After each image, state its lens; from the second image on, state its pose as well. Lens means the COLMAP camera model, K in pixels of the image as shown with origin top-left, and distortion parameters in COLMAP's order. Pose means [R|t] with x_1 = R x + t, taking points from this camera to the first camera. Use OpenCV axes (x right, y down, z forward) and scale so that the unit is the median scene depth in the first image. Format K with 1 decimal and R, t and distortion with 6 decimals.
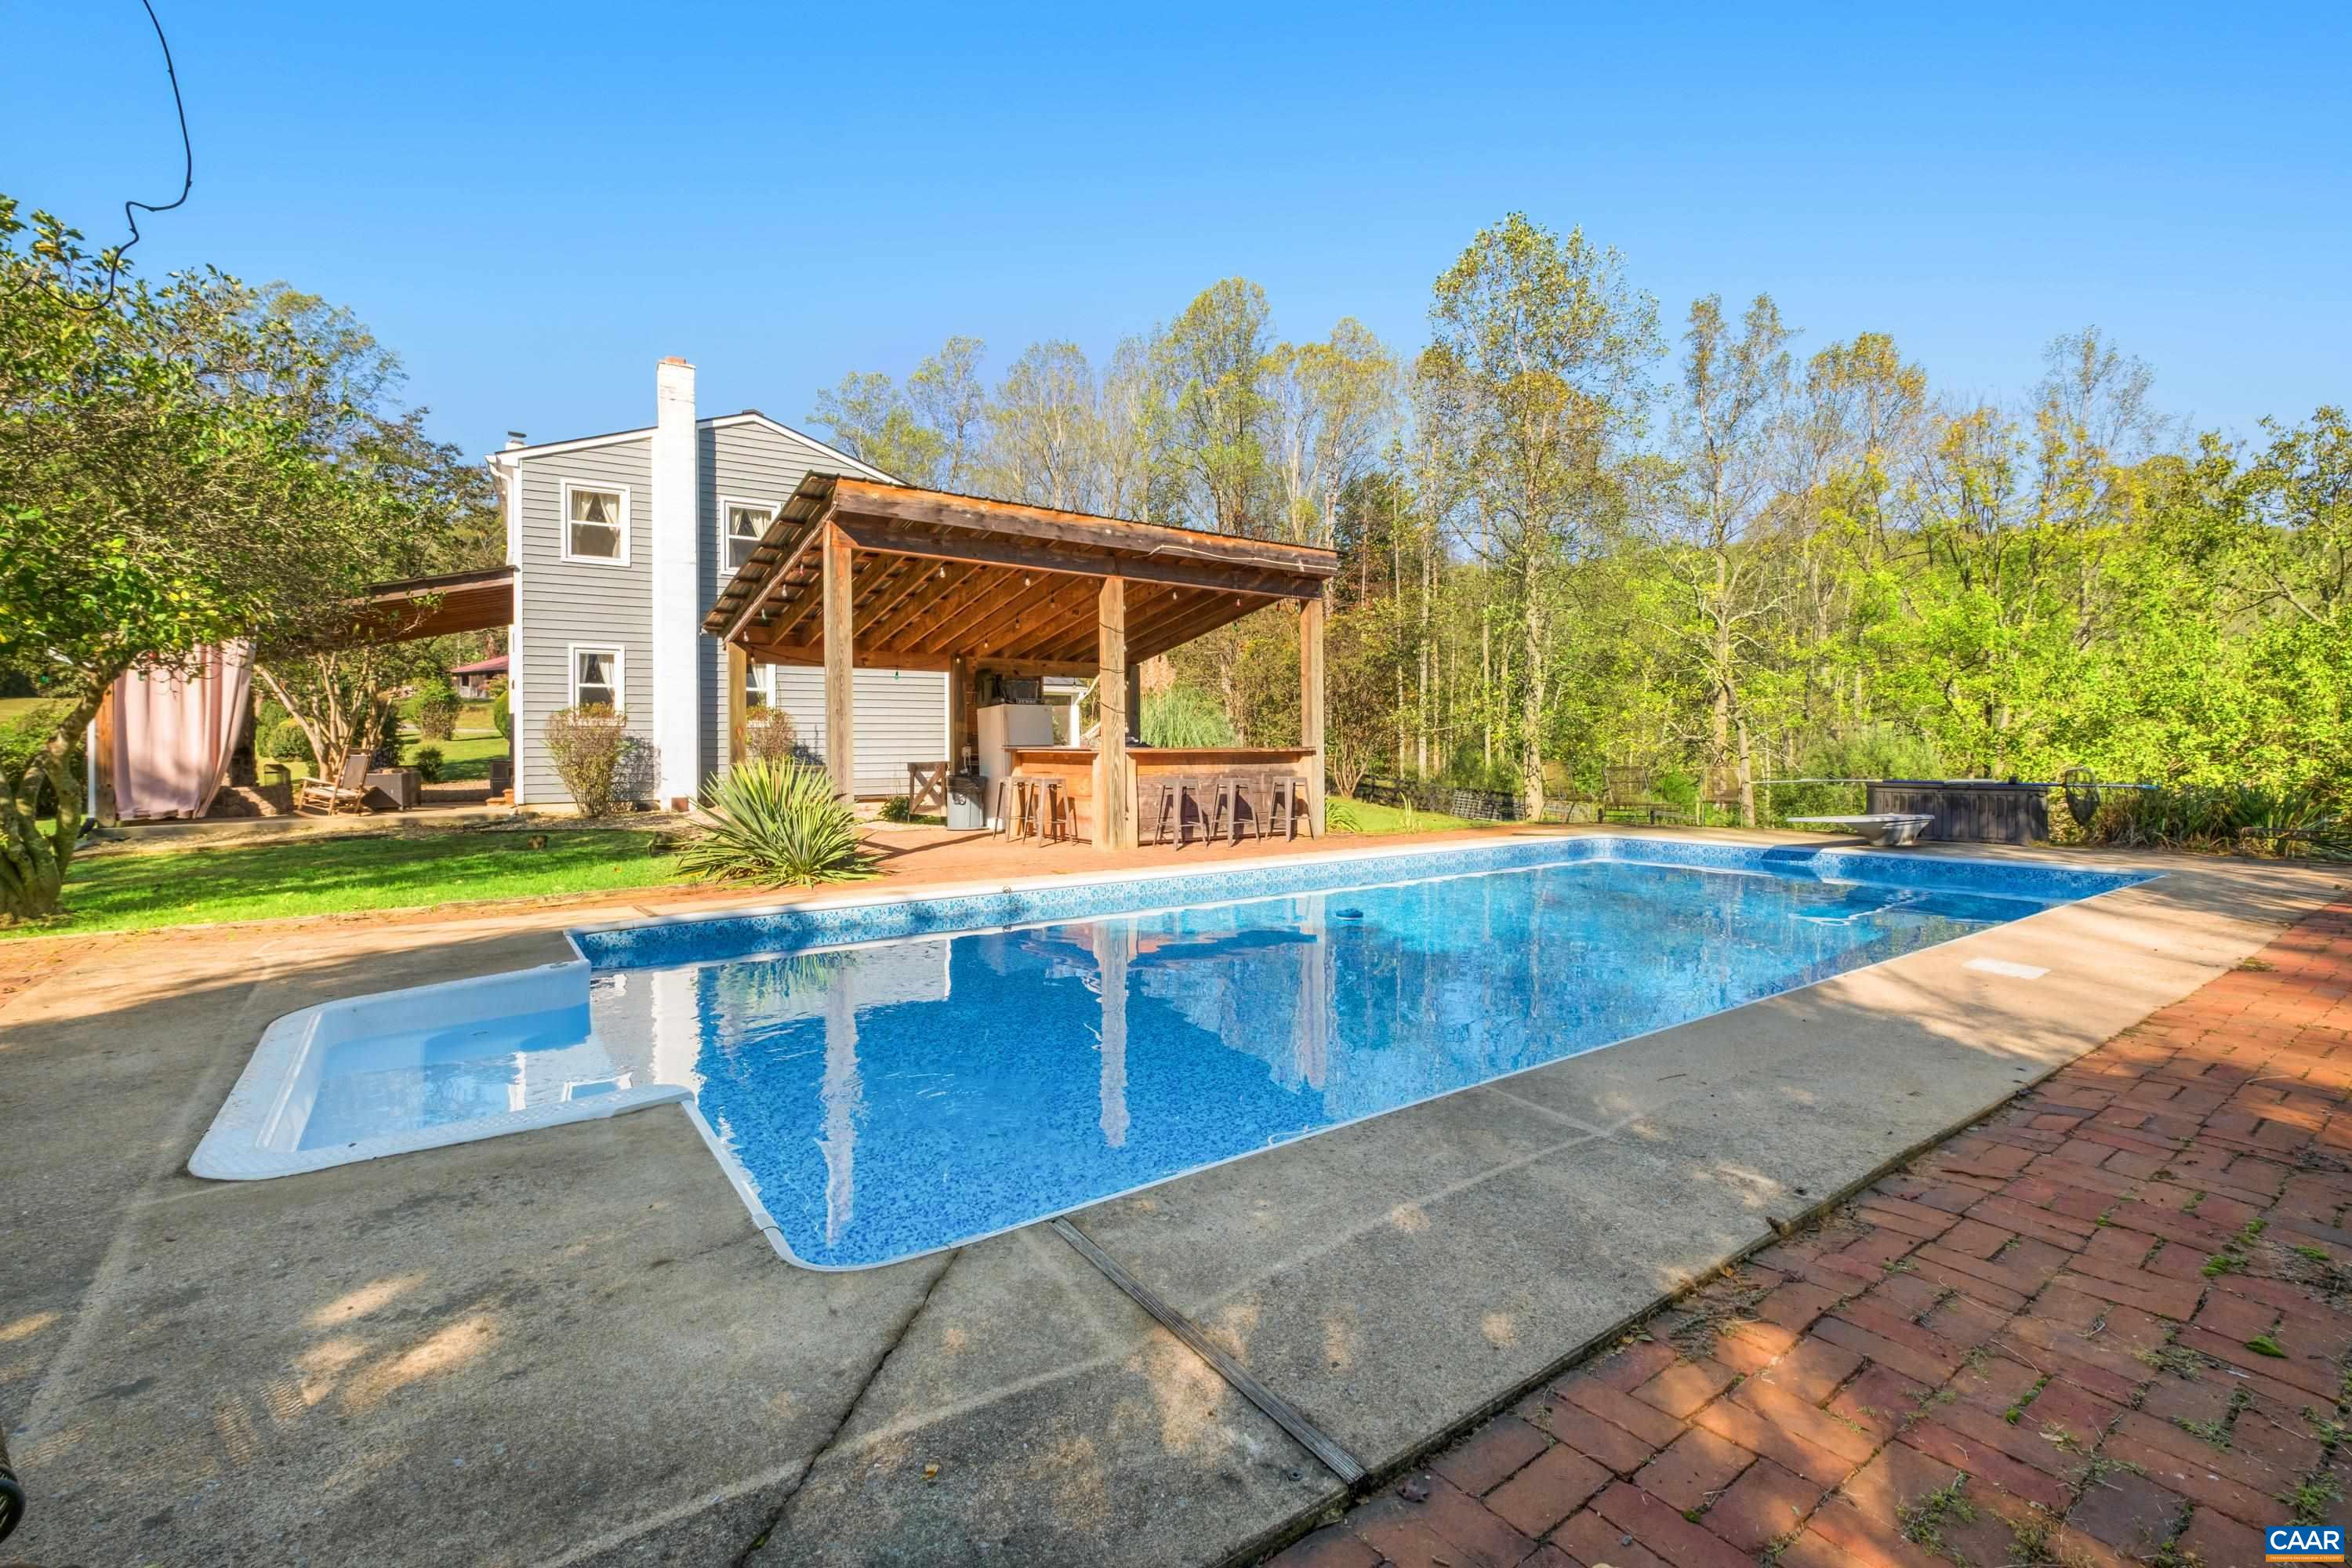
lens RADIAL K [[1024.3, 0, 1181.7], [0, 1024.3, 749.3], [0, 0, 1]] dist [0.004144, -0.005007]
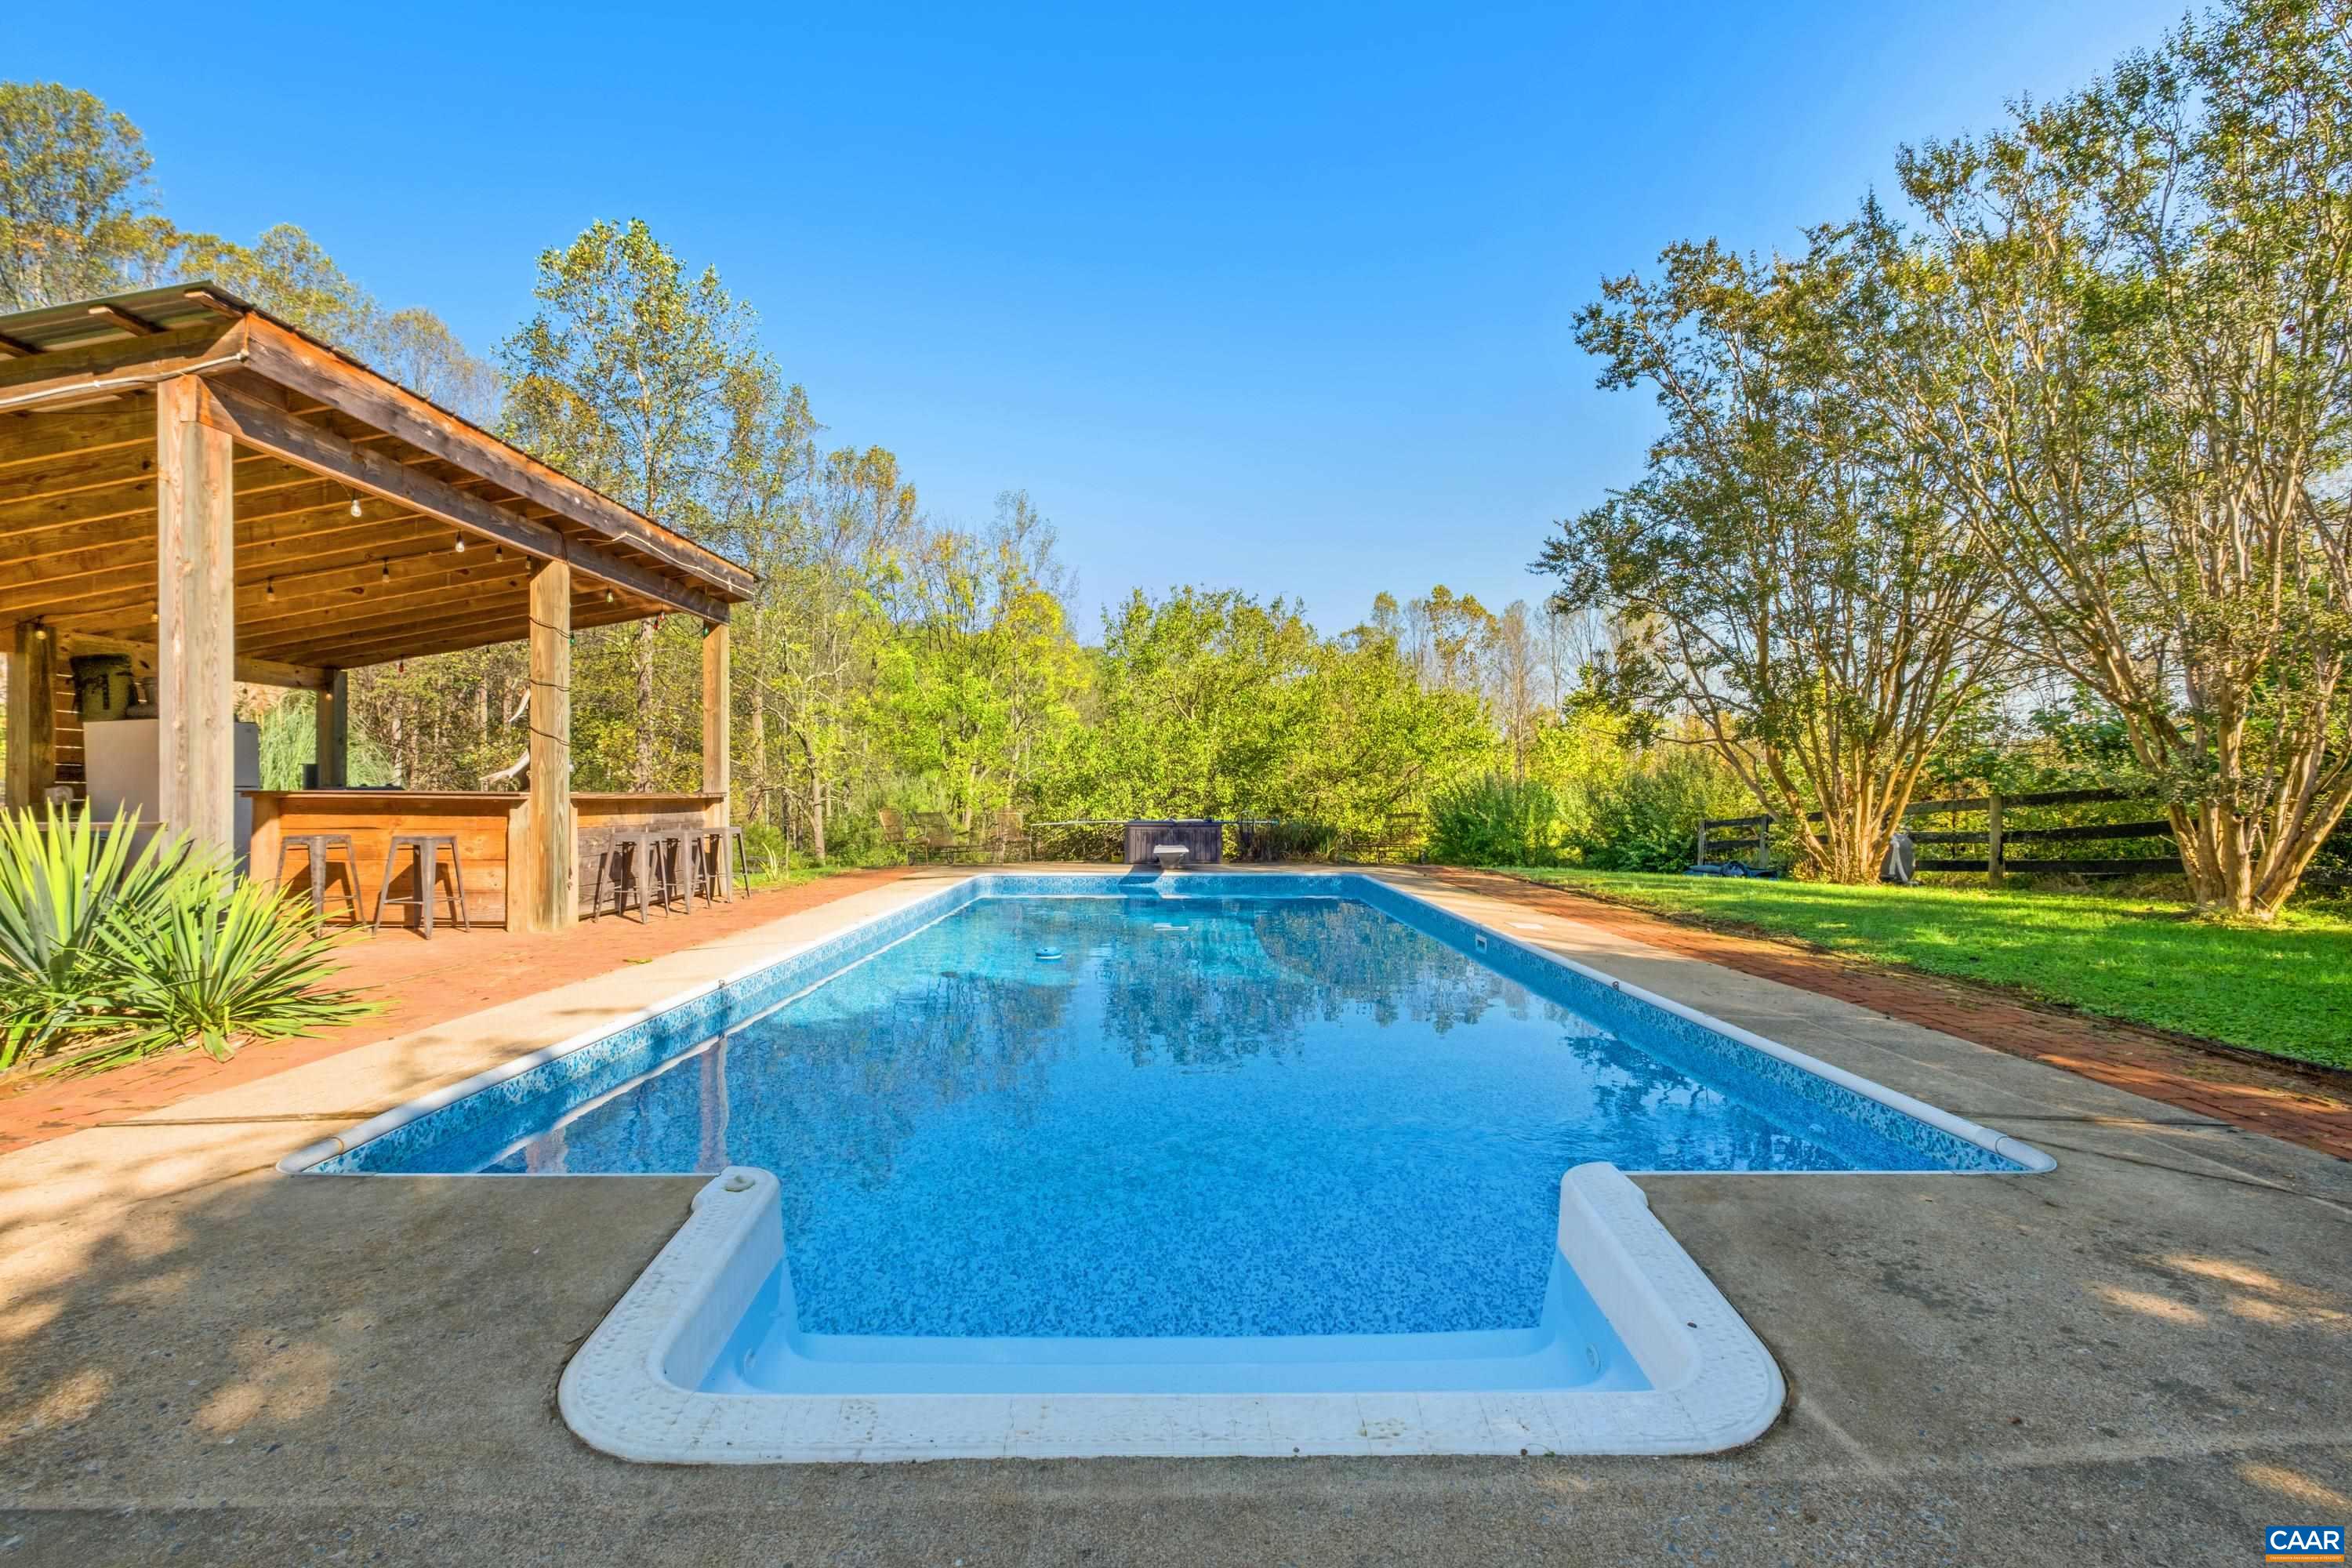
lens RADIAL K [[1011.0, 0, 1176.0], [0, 1011.0, 784.0], [0, 0, 1]] dist [0.002171, -0.003624]
pose [[0.577081, 0.014685, 0.816555, -0.400979], [-0.004580, 0.999881, -0.014746, 0.001299], [-0.816674, 0.004769, 0.577080, 0.216151]]
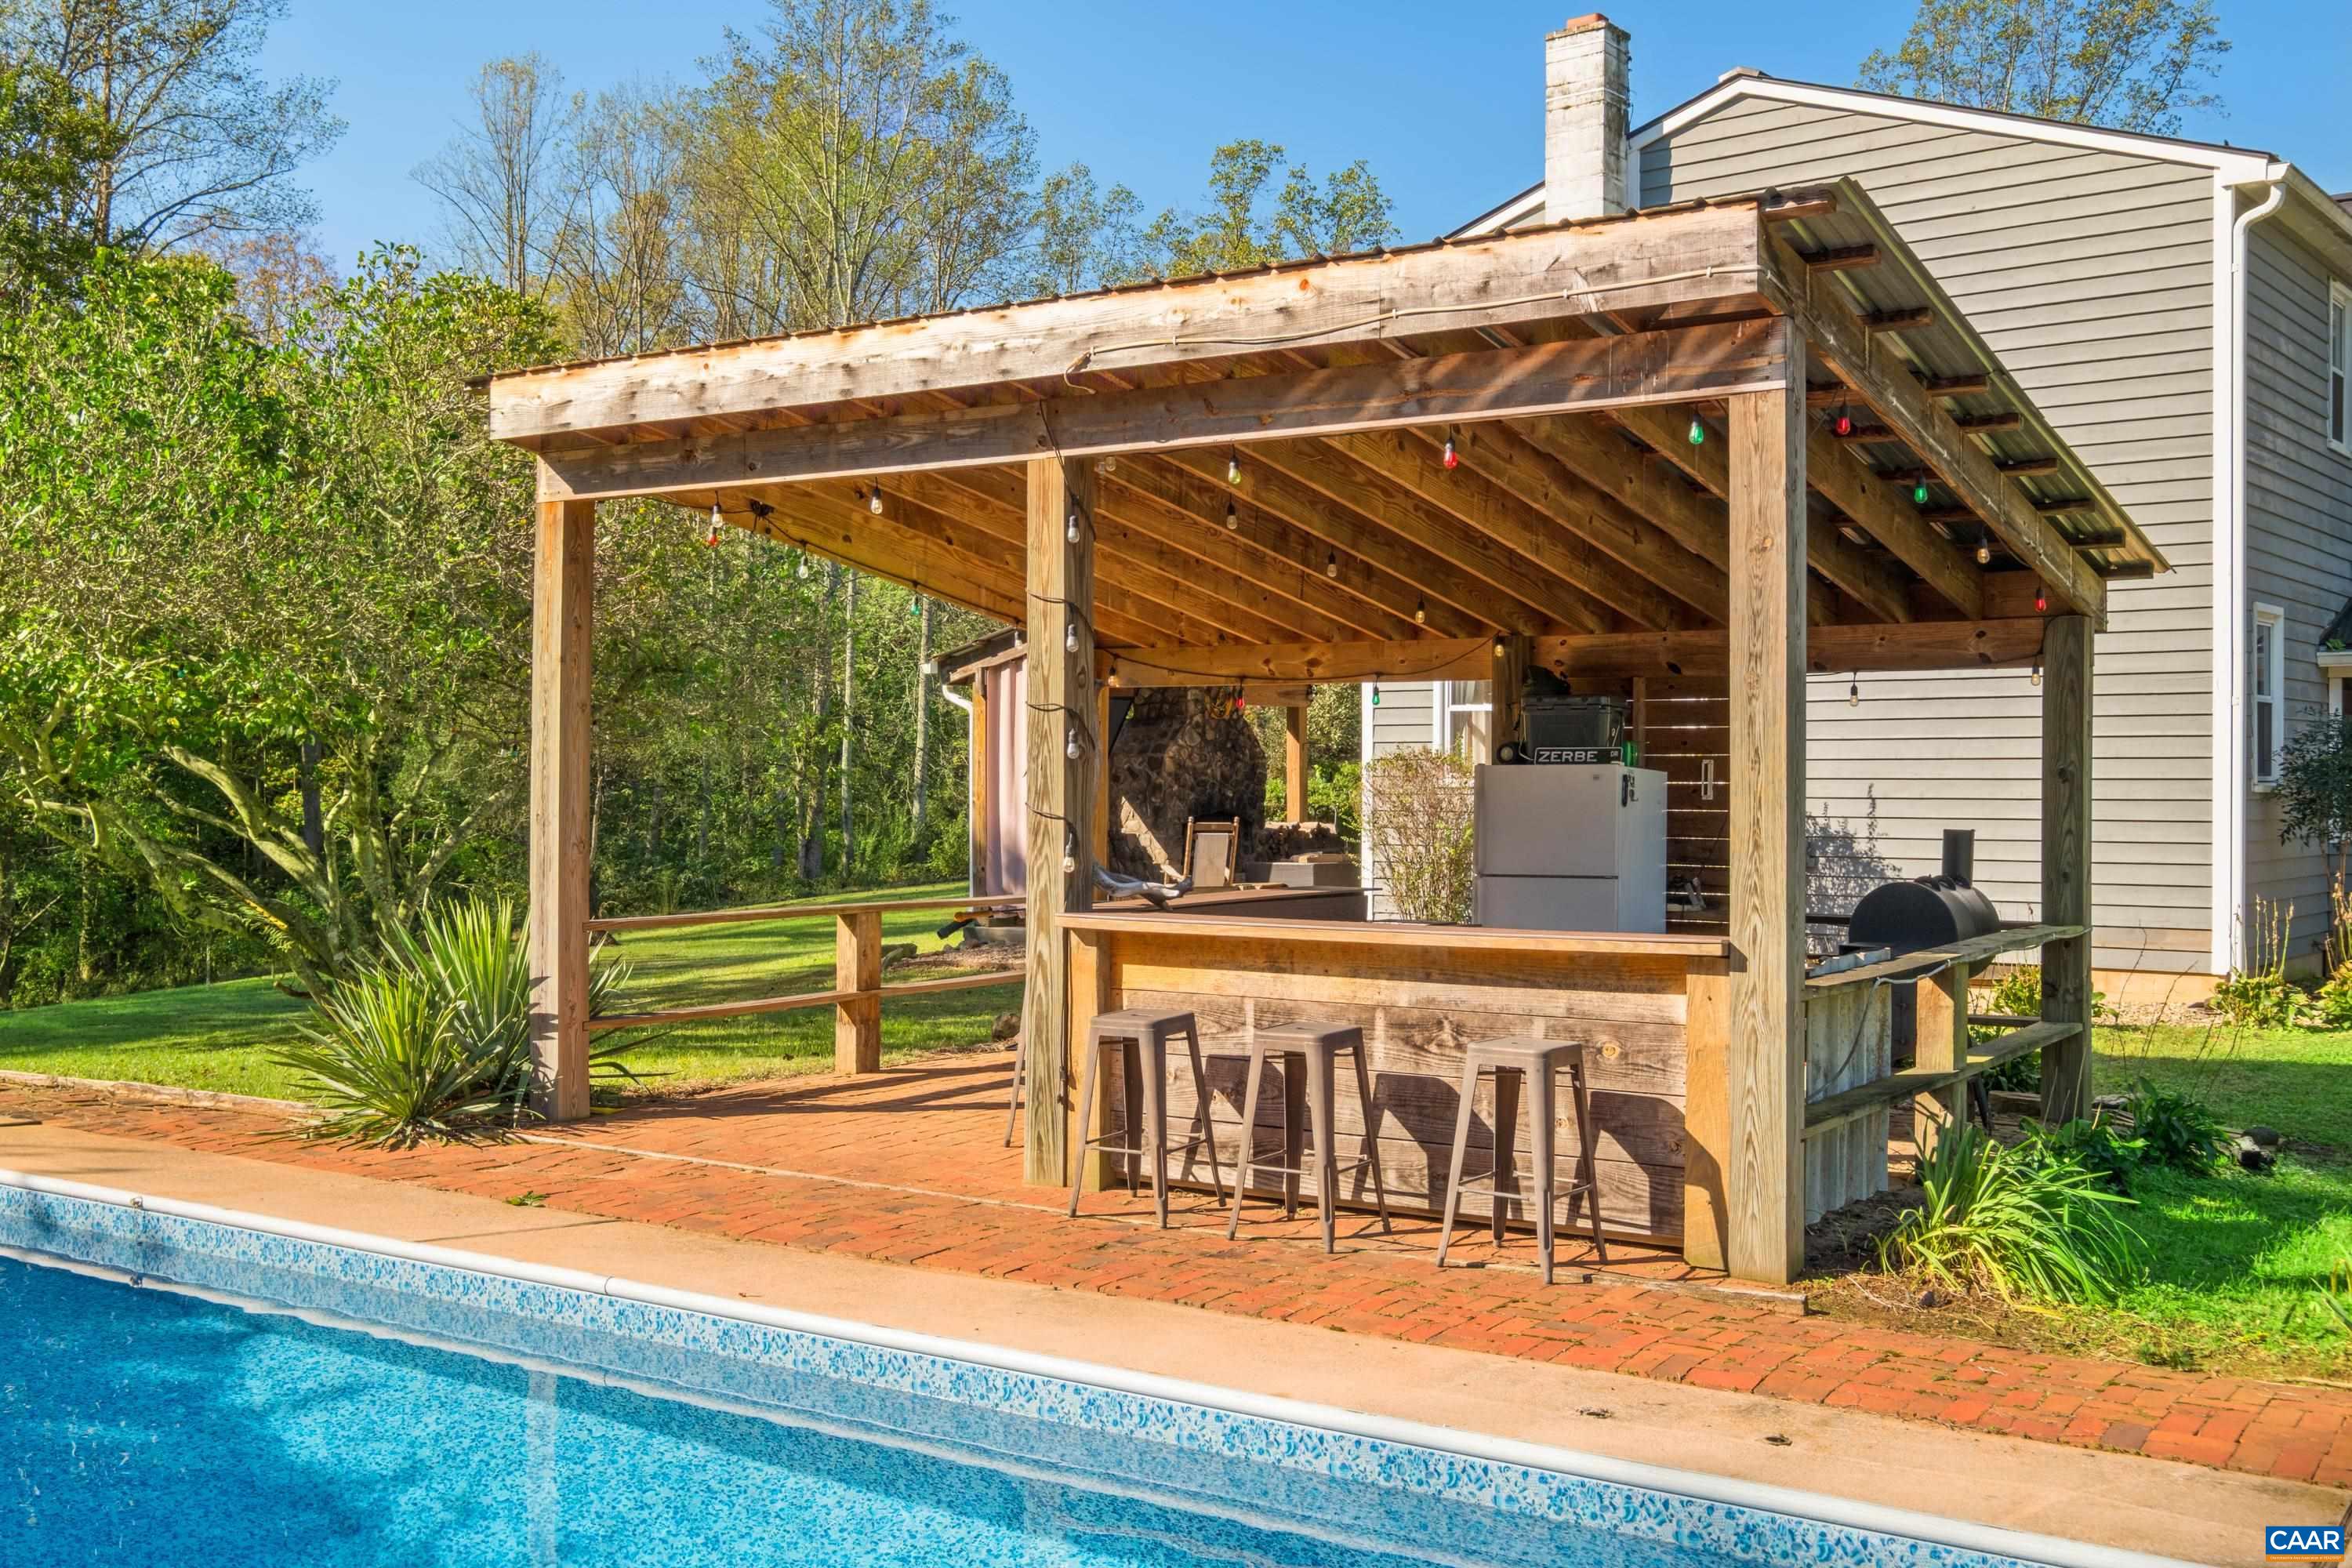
lens RADIAL K [[2288.2, 0, 1176.0], [0, 2288.2, 784.0], [0, 0, 1]] dist [-0.009694, 0.039960]
pose [[0.346094, 0.005100, -0.938186, 0.728329], [0.001774, 0.999980, 0.006090, -0.053179], [0.938198, -0.003772, 0.346078, 0.753104]]
